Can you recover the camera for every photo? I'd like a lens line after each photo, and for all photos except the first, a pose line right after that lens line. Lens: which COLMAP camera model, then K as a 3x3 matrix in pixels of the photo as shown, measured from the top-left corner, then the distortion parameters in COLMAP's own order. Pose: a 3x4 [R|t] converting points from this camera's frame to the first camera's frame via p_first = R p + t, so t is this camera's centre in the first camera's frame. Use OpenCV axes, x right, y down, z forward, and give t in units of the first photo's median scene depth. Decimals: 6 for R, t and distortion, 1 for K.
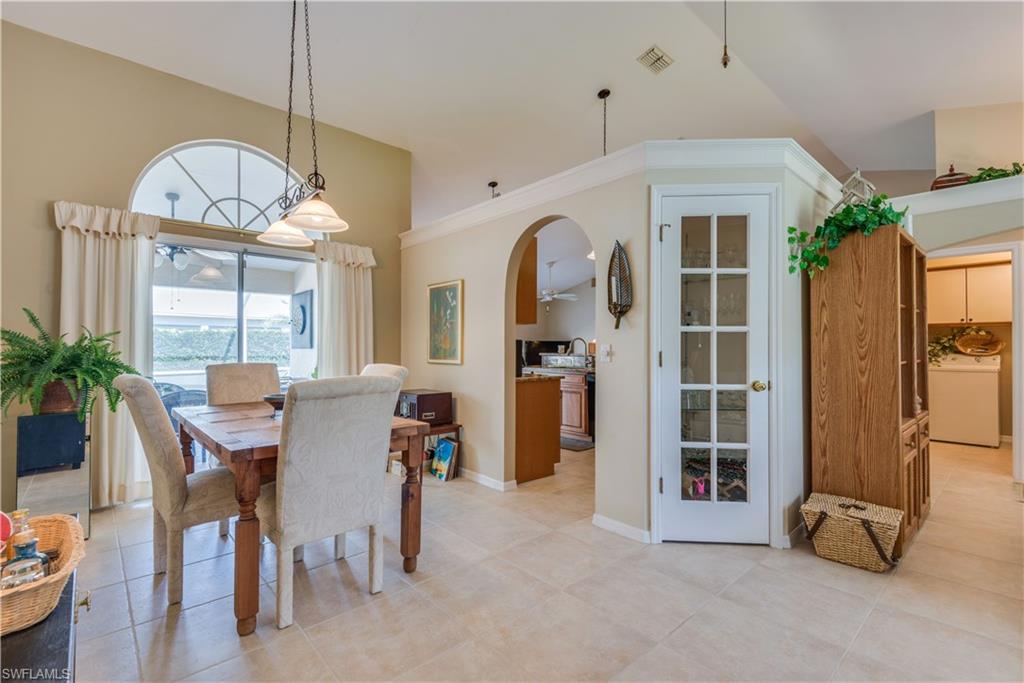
lens RADIAL K [[460.3, 0, 513.4], [0, 460.3, 345.1], [0, 0, 1]] dist [0.018196, -0.012193]
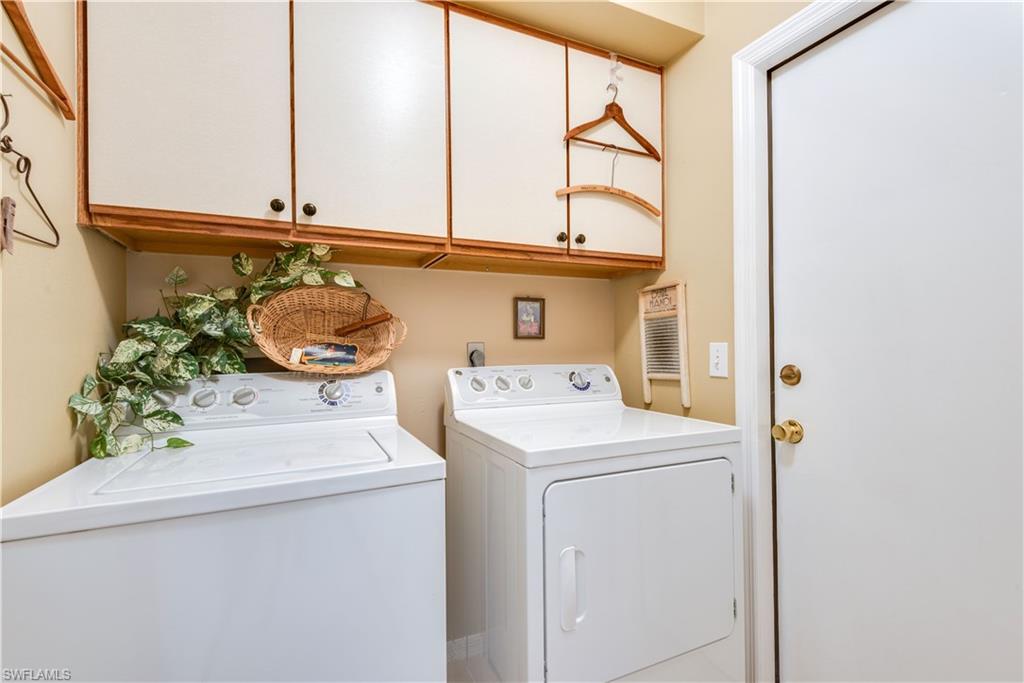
lens RADIAL K [[460.3, 0, 510.3], [0, 460.3, 340.1], [0, 0, 1]] dist [0.018196, -0.012193]
pose [[0.300938, -0.001002, 0.953643, 0.788893], [-0.001330, 0.999998, 0.001470, 0.003125], [-0.953643, -0.001711, 0.300936, 0.822259]]
